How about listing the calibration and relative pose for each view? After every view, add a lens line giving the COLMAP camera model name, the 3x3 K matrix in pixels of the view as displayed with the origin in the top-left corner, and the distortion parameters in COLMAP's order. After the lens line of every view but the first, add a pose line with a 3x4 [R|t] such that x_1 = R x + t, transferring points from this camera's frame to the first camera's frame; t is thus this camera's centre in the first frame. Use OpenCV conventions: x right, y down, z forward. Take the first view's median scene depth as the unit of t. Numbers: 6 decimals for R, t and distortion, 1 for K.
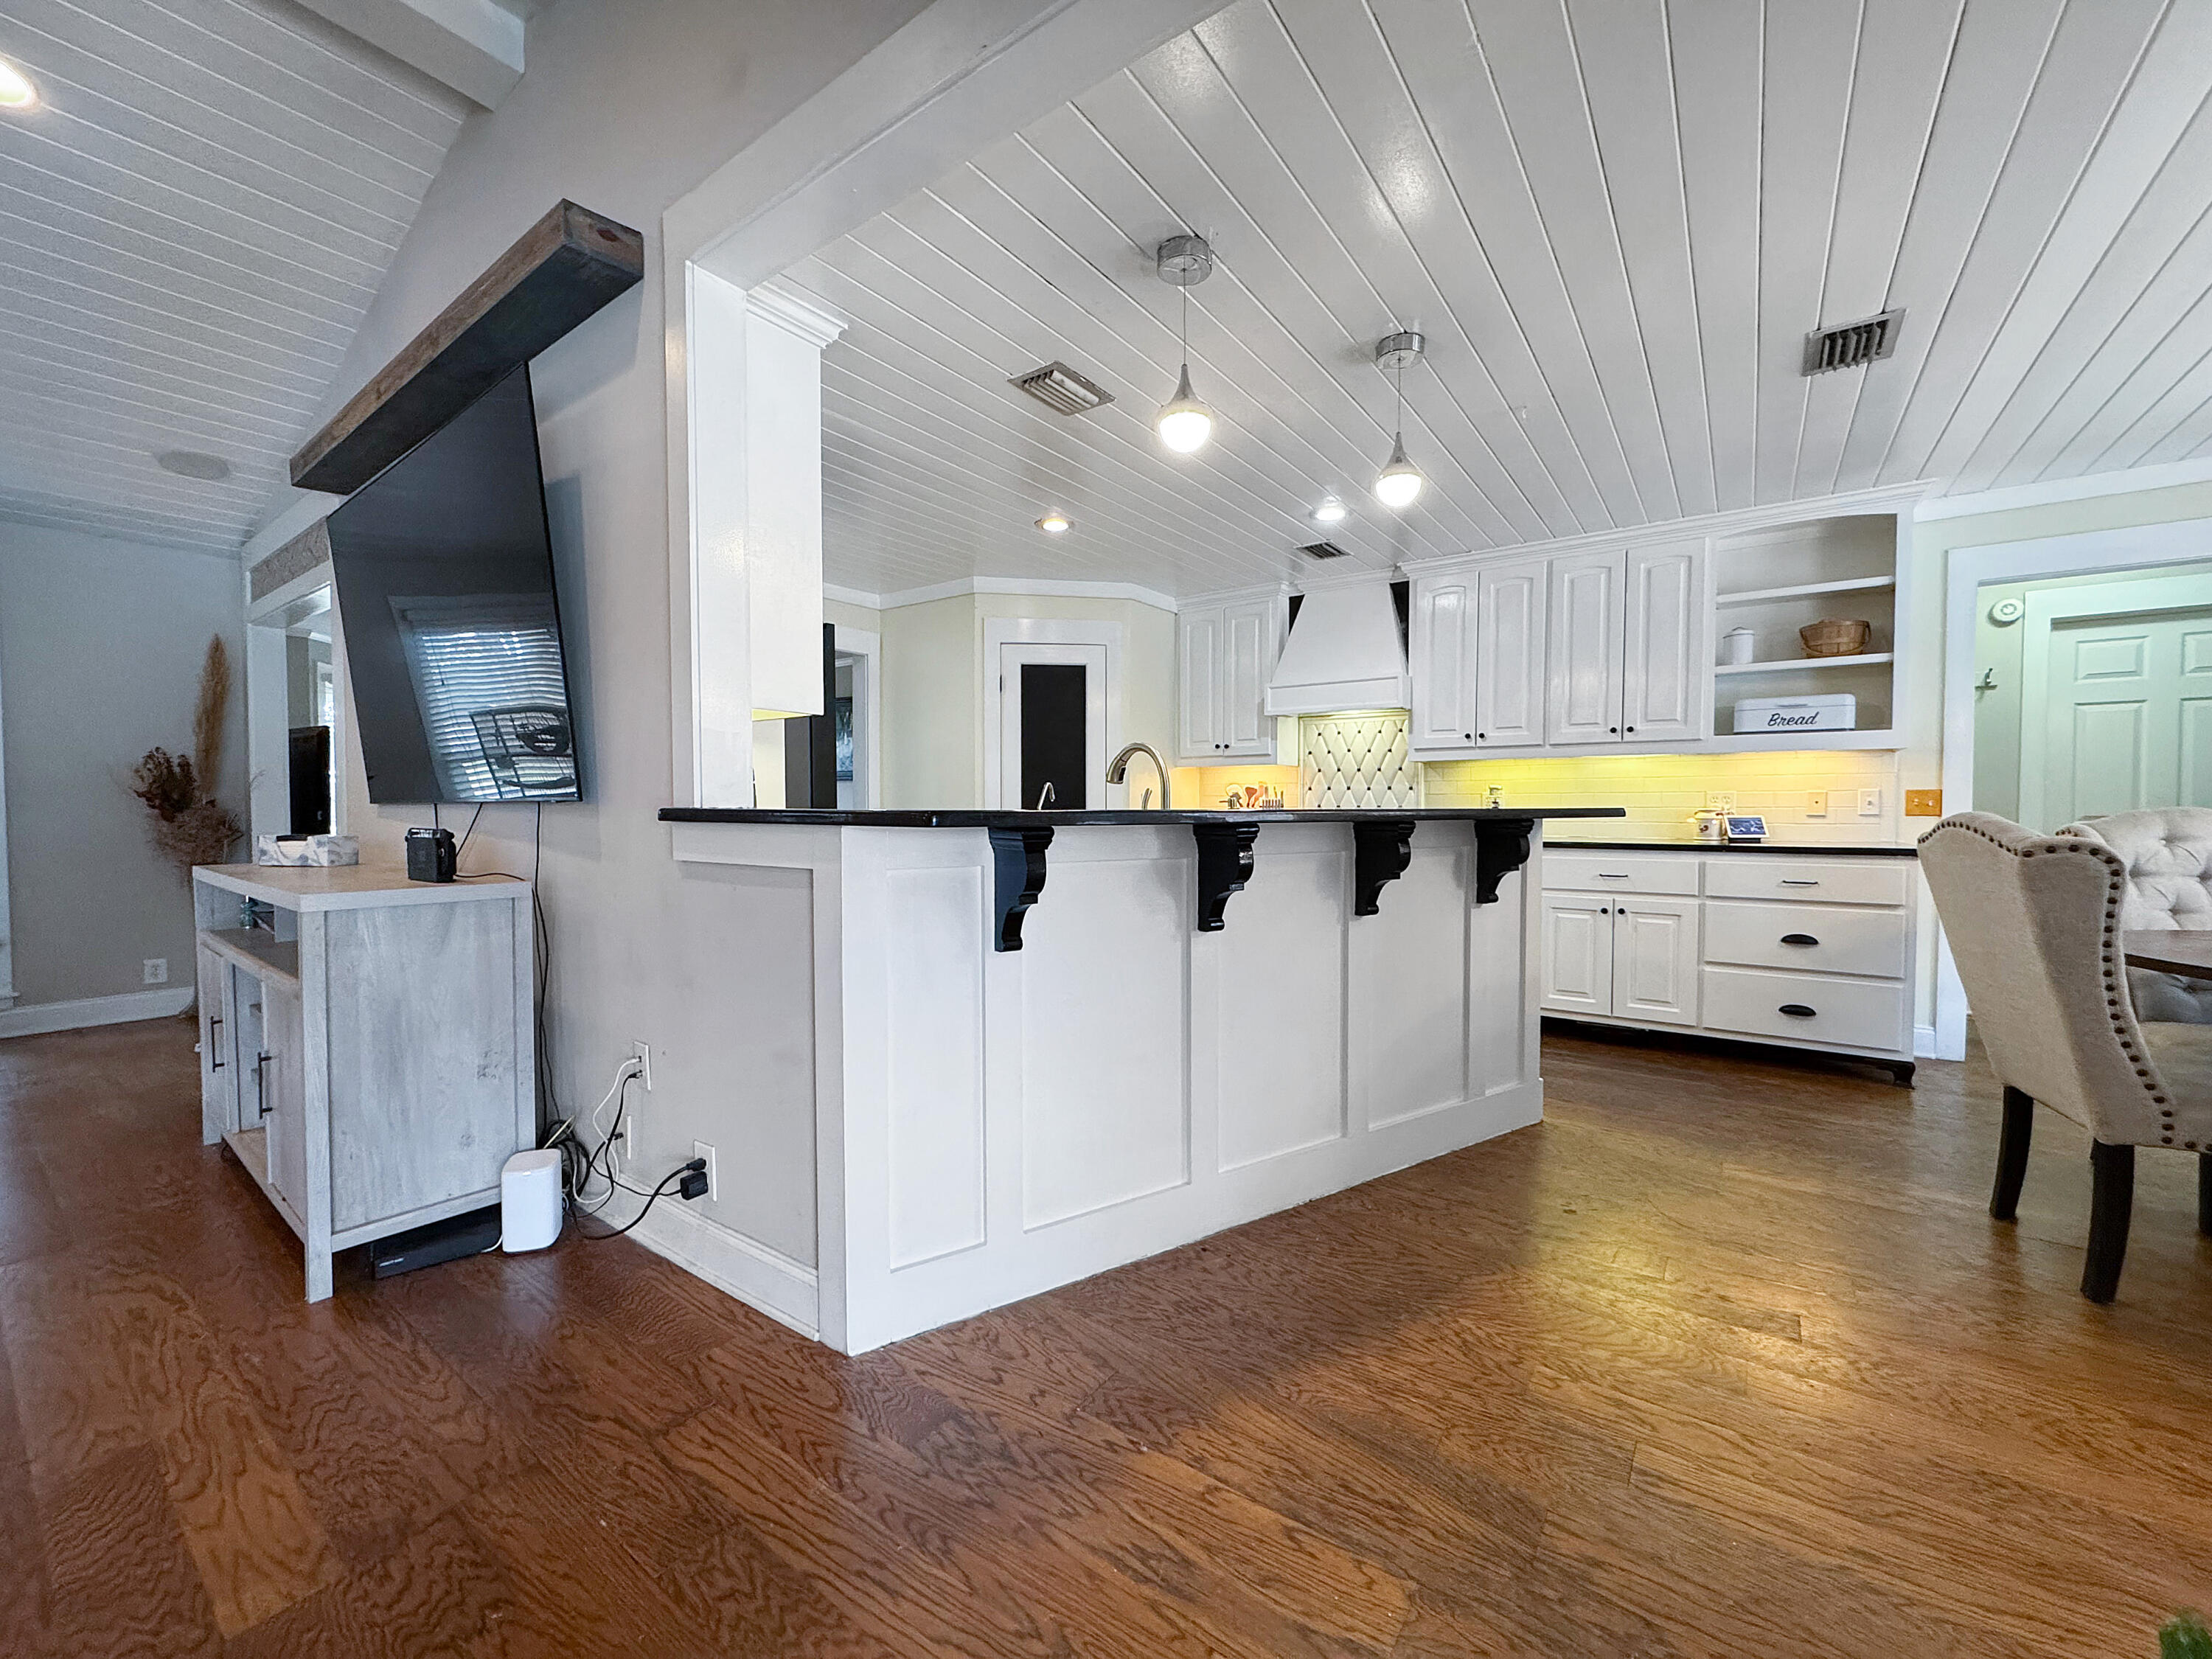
lens RADIAL K [[878.2, 0, 1104.2], [0, 878.2, 830.7], [0, 0, 1]] dist [-0.002832, -0.000068]
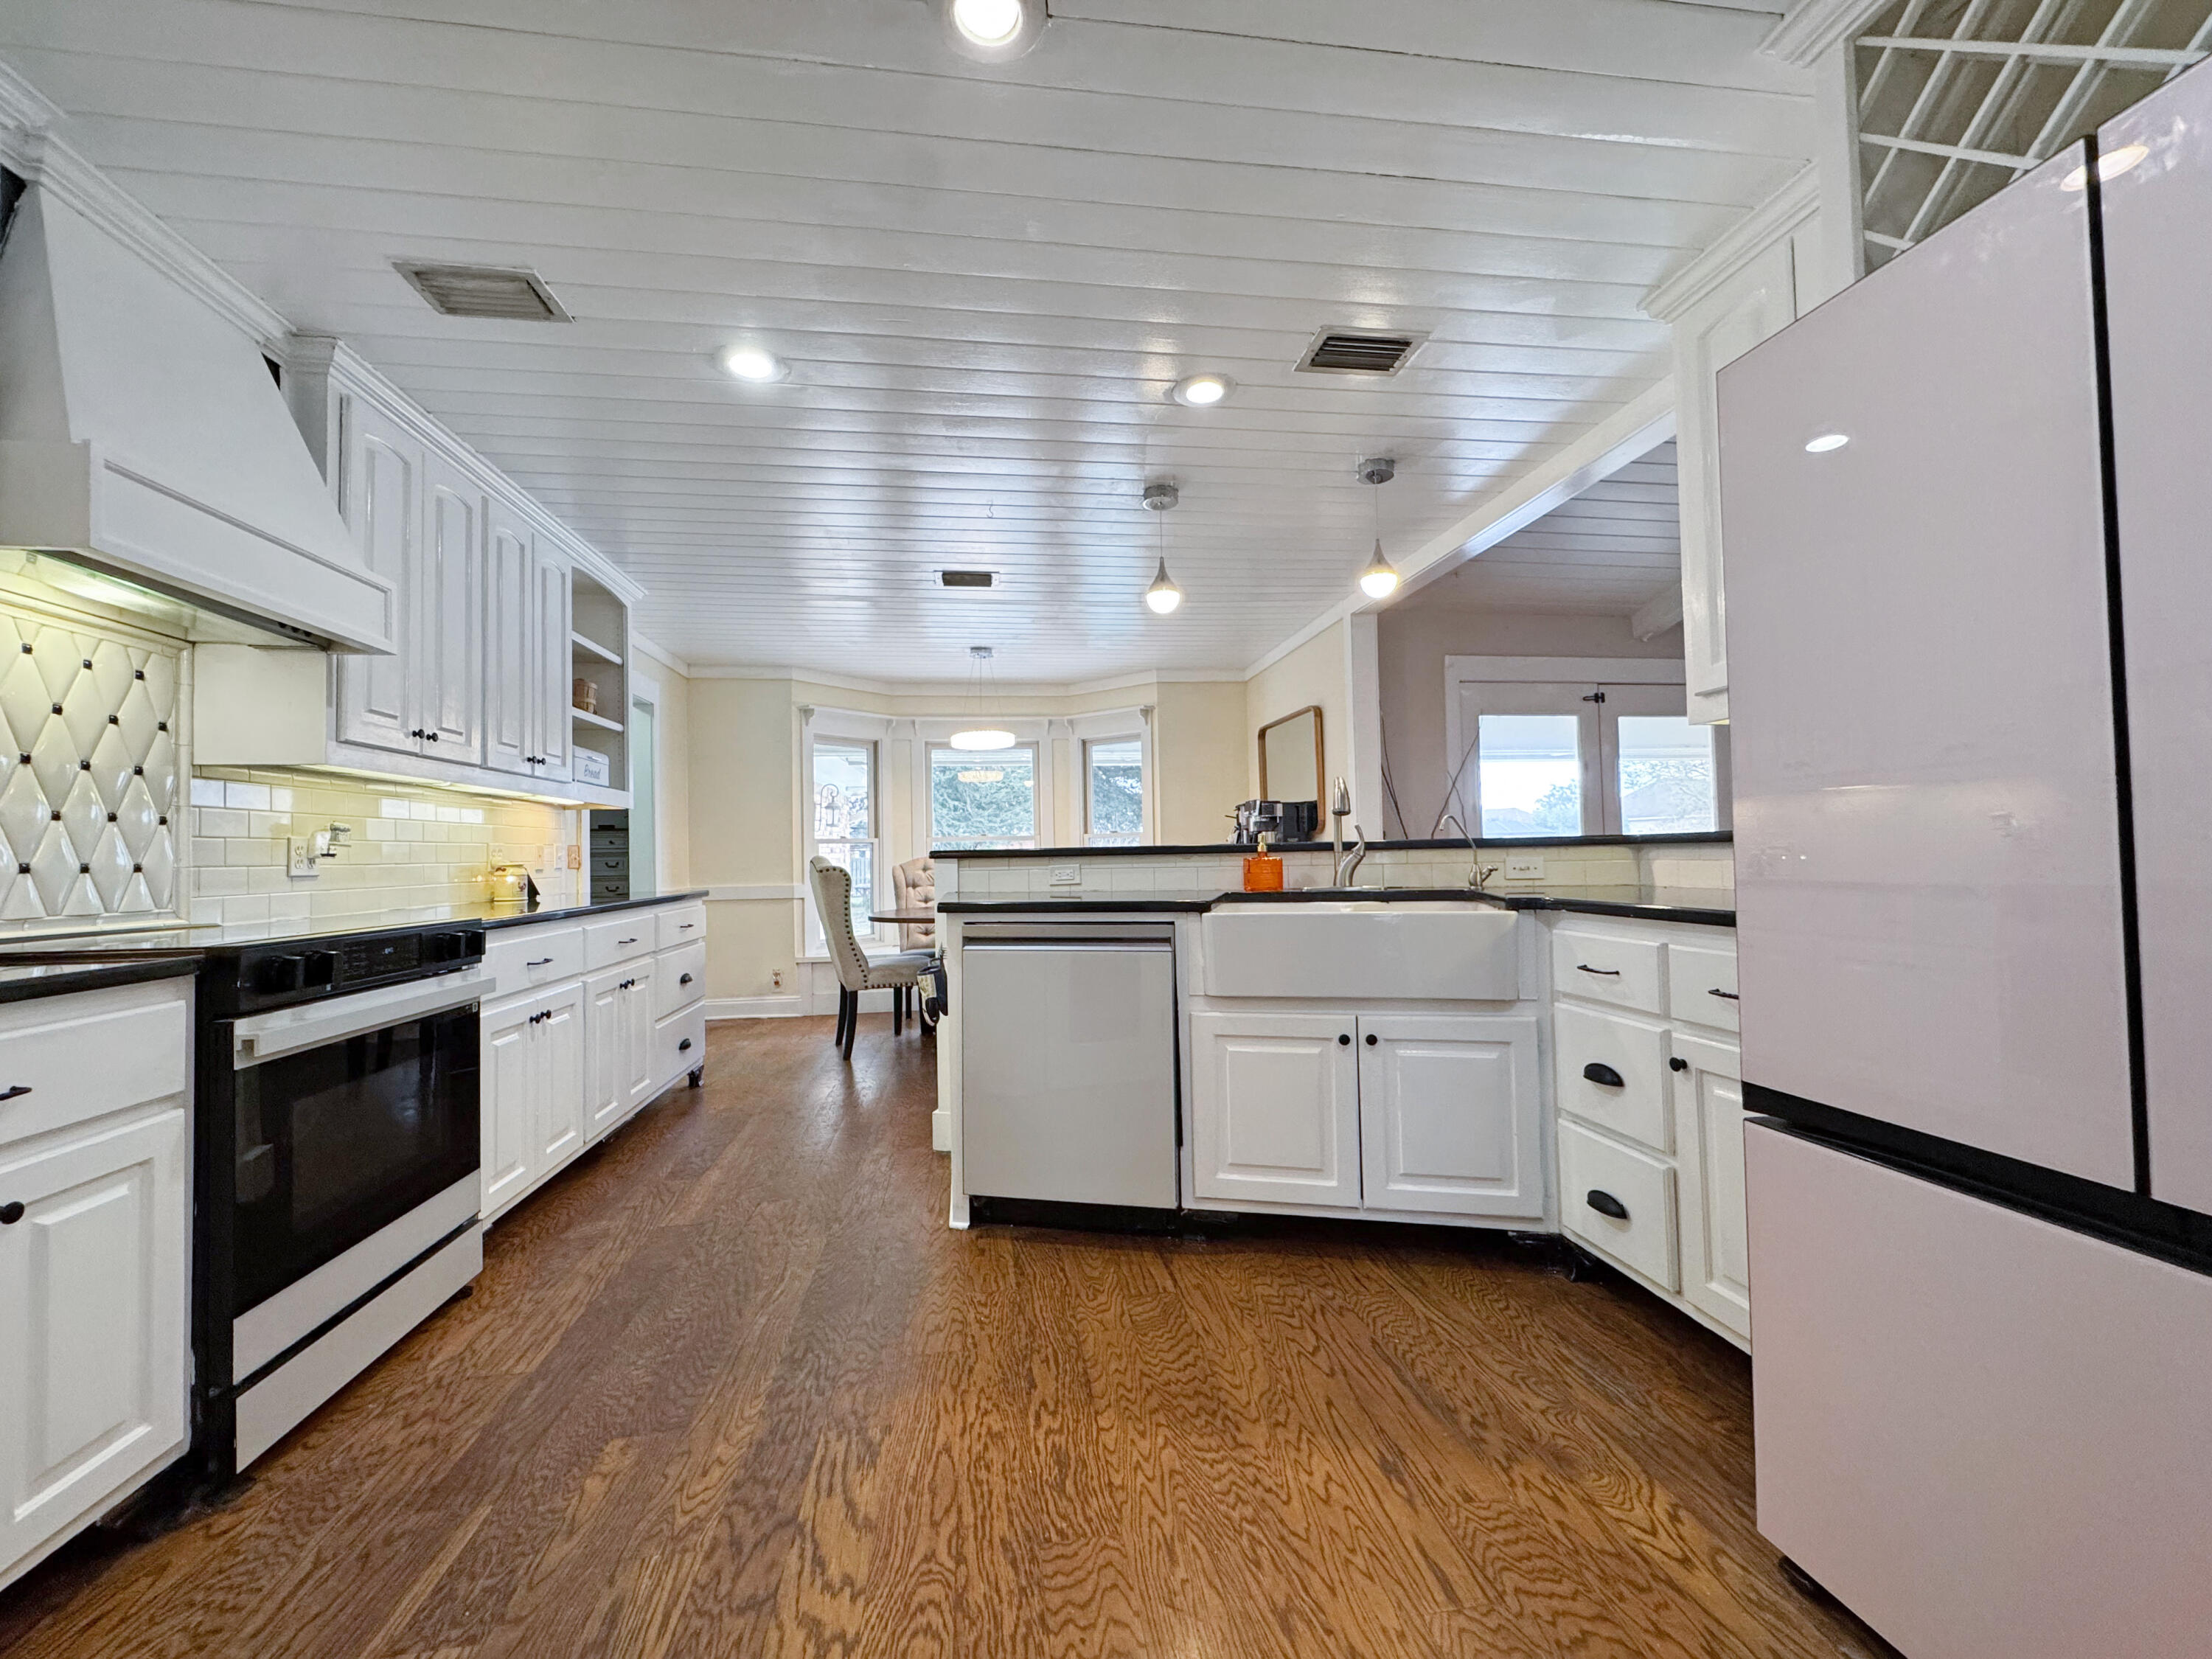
lens RADIAL K [[878.2, 0, 1104.2], [0, 878.2, 830.7], [0, 0, 1]] dist [-0.002832, -0.000068]
pose [[-0.698701, 0.034528, 0.714580, -0.351108], [0.043450, 0.999039, -0.005787, -0.030585], [-0.714093, 0.027005, -0.699529, 1.337877]]
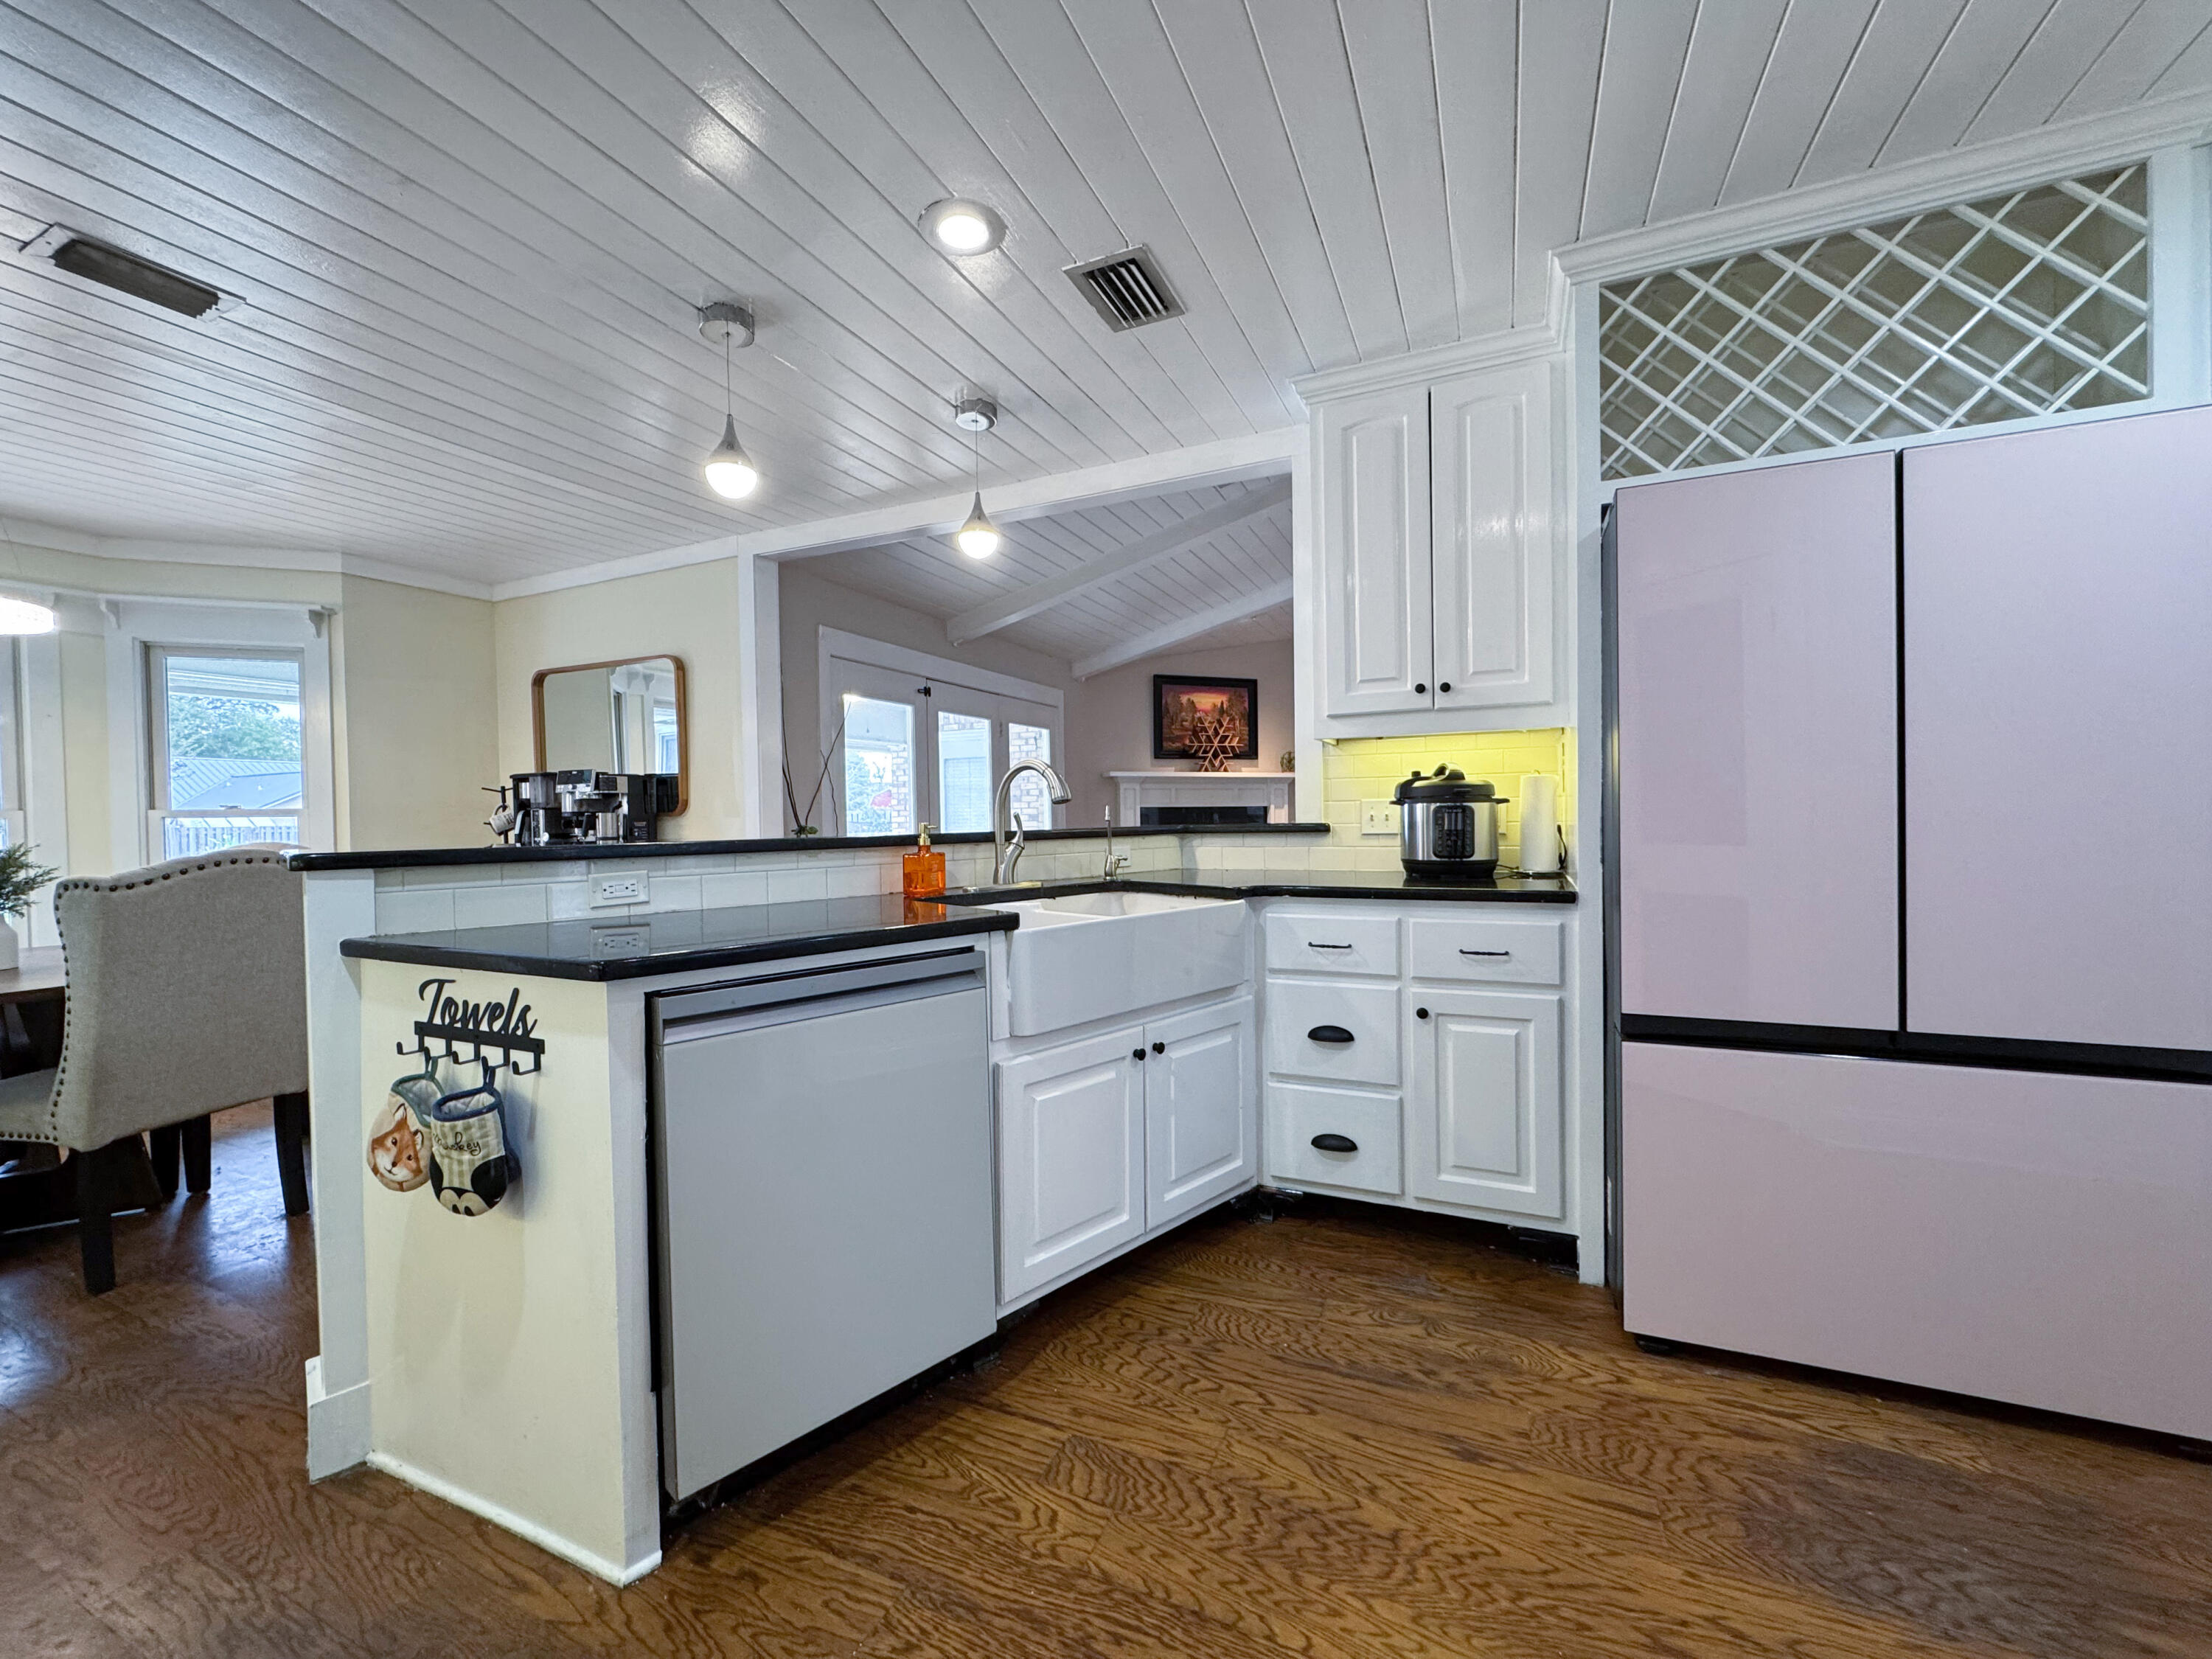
lens RADIAL K [[878.9, 0, 1104.4], [0, 878.9, 829.6], [0, 0, 1]] dist [-0.004261, 0.000046]
pose [[-0.979267, 0.020778, -0.201507, 0.104222], [0.011476, 0.998818, 0.047223, -0.048919], [0.202250, 0.043931, -0.978348, 1.324152]]
